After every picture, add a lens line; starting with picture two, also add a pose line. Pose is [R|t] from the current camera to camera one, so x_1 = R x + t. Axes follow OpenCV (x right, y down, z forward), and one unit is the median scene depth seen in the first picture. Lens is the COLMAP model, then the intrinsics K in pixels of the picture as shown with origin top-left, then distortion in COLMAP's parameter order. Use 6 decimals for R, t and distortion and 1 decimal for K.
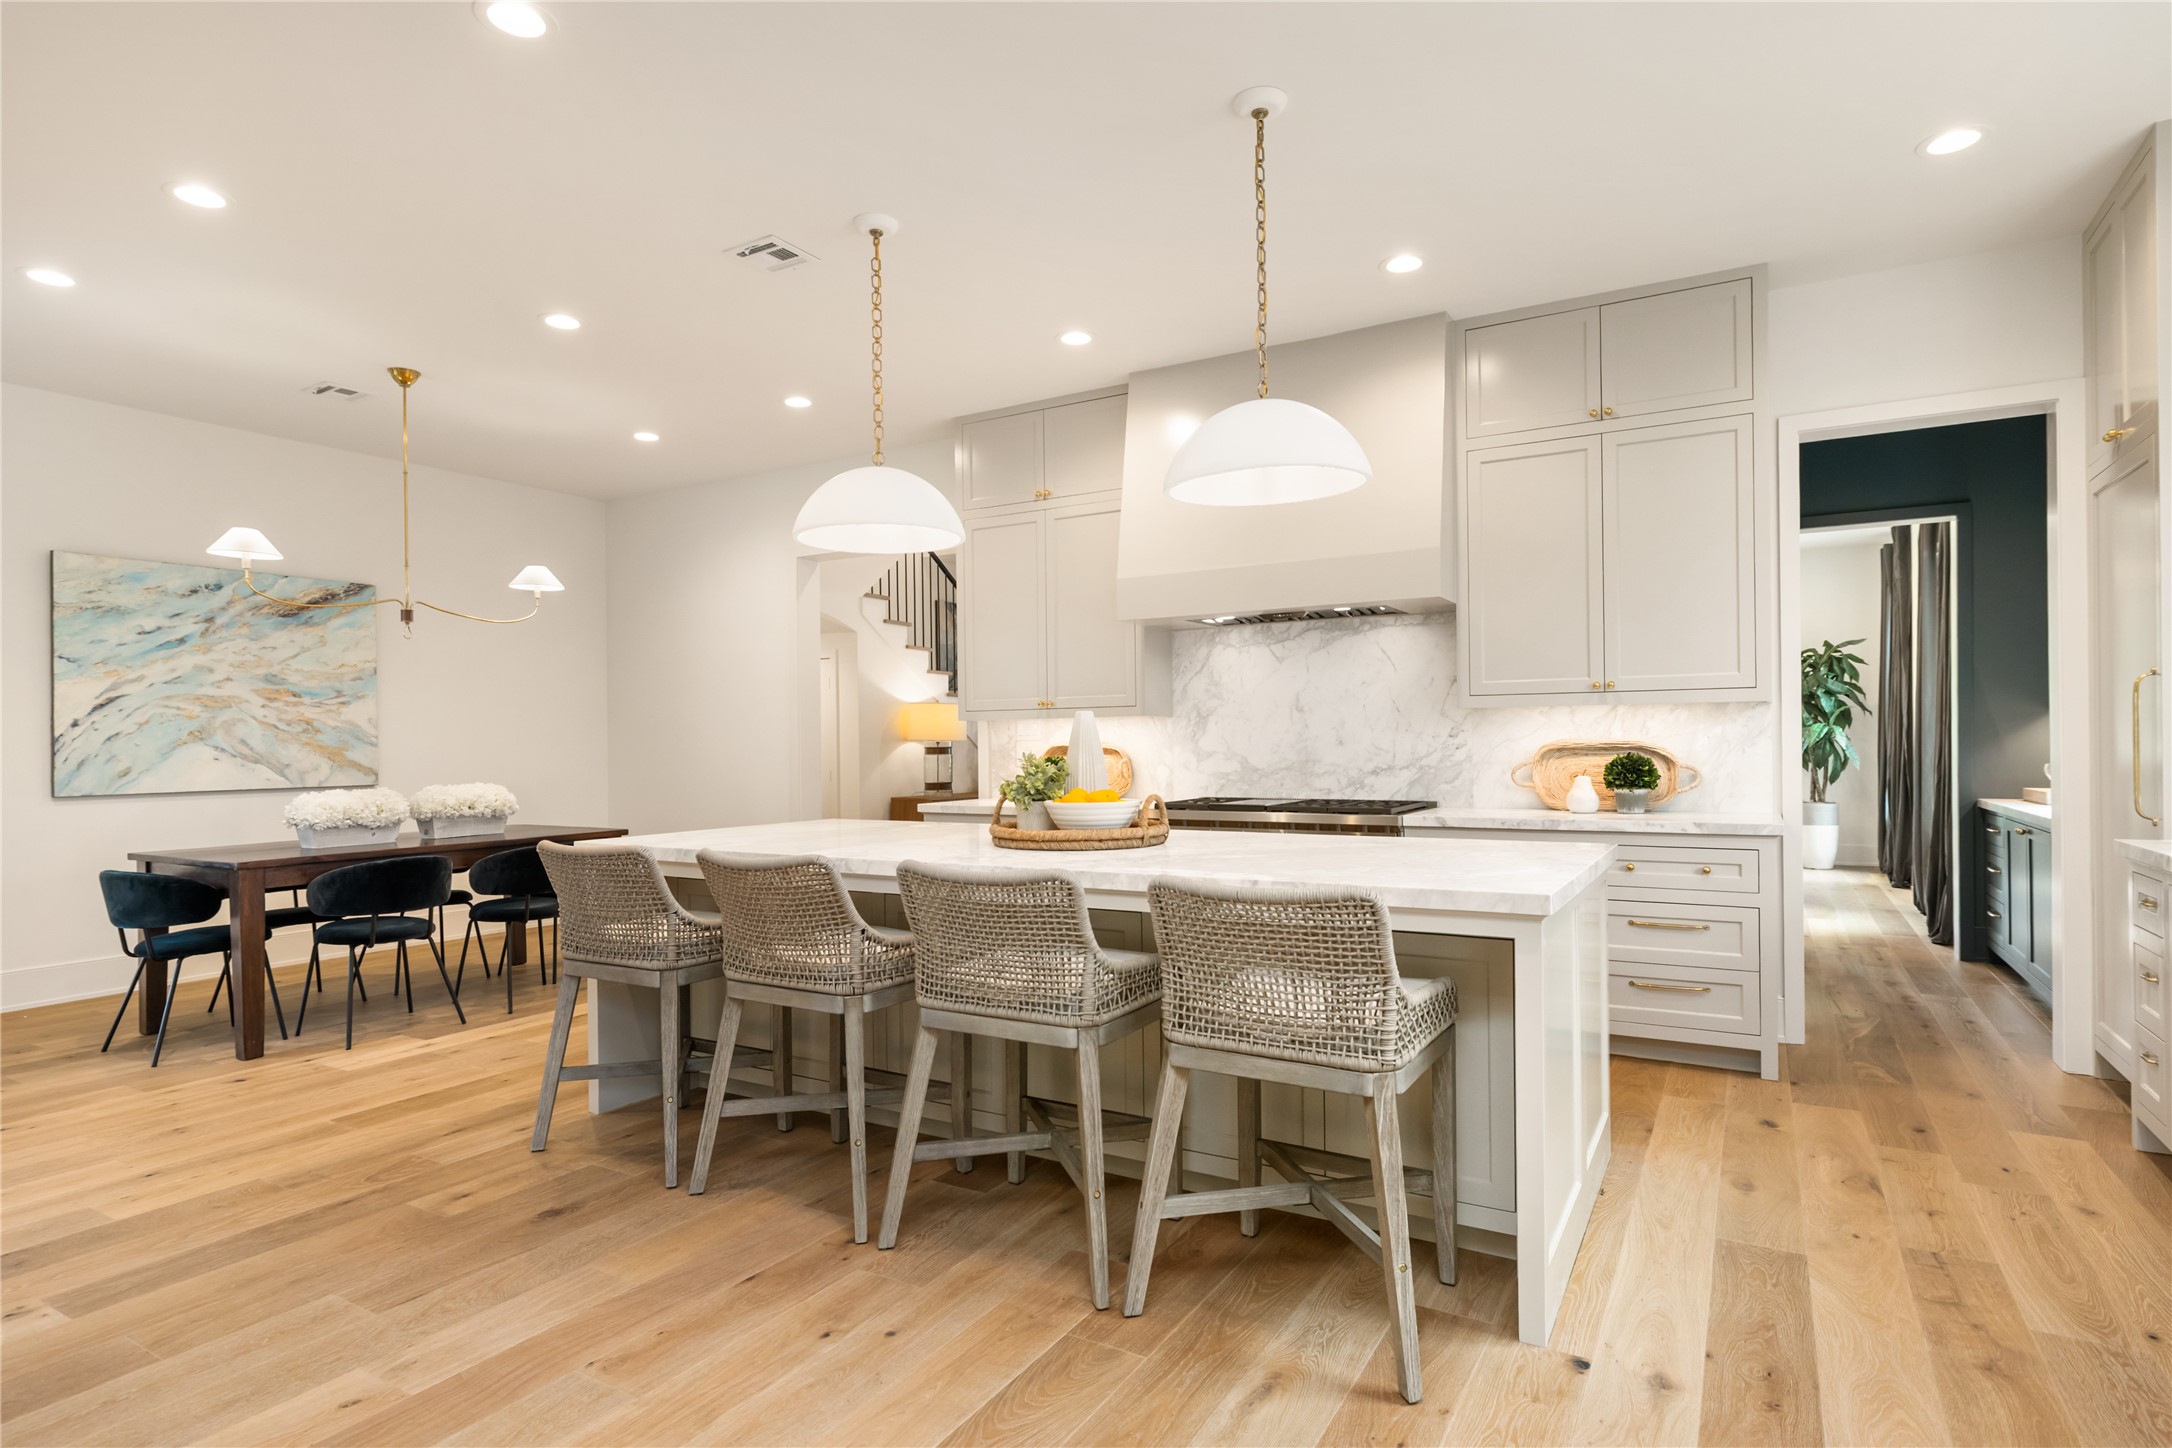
lens RADIAL K [[1129.4, 0, 1084.4], [0, 1129.4, 744.4], [0, 0, 1]] dist [-0.000809, -0.001922]
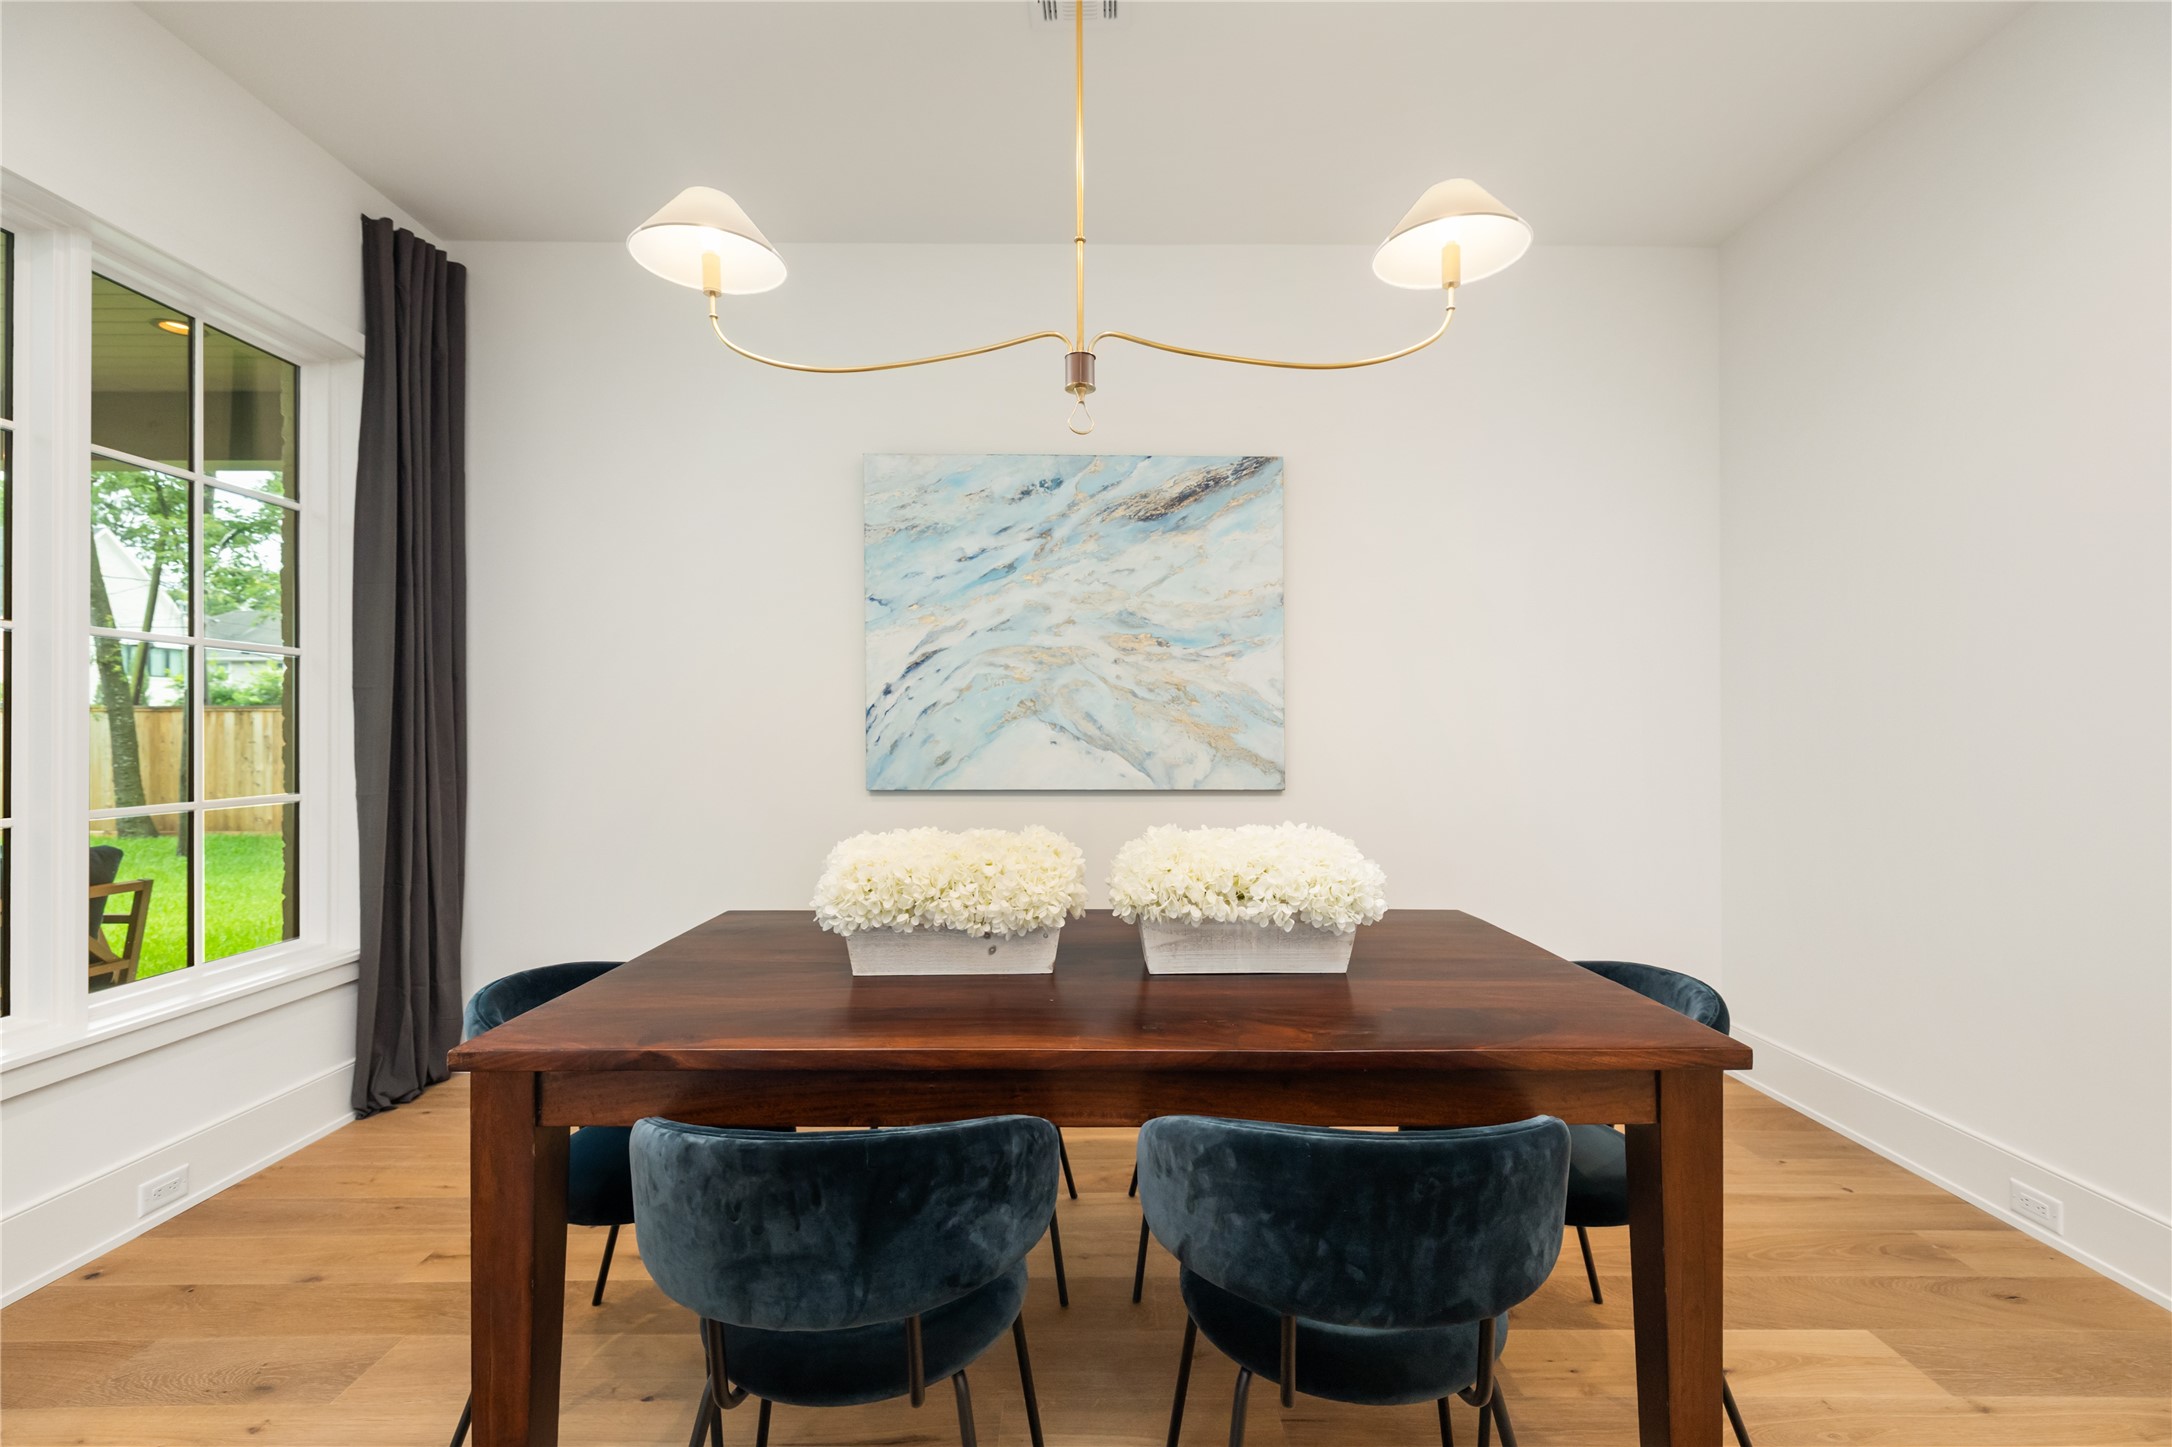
lens RADIAL K [[918.1, 0, 1097.6], [0, 918.1, 723.6], [0, 0, 1]] dist [-0.001151, 0.001235]
pose [[0.523152, 0.004337, -0.852228, -0.294273], [-0.009325, 0.999956, -0.000636, 0.002099], [0.852189, 0.008280, 0.523169, 0.738317]]
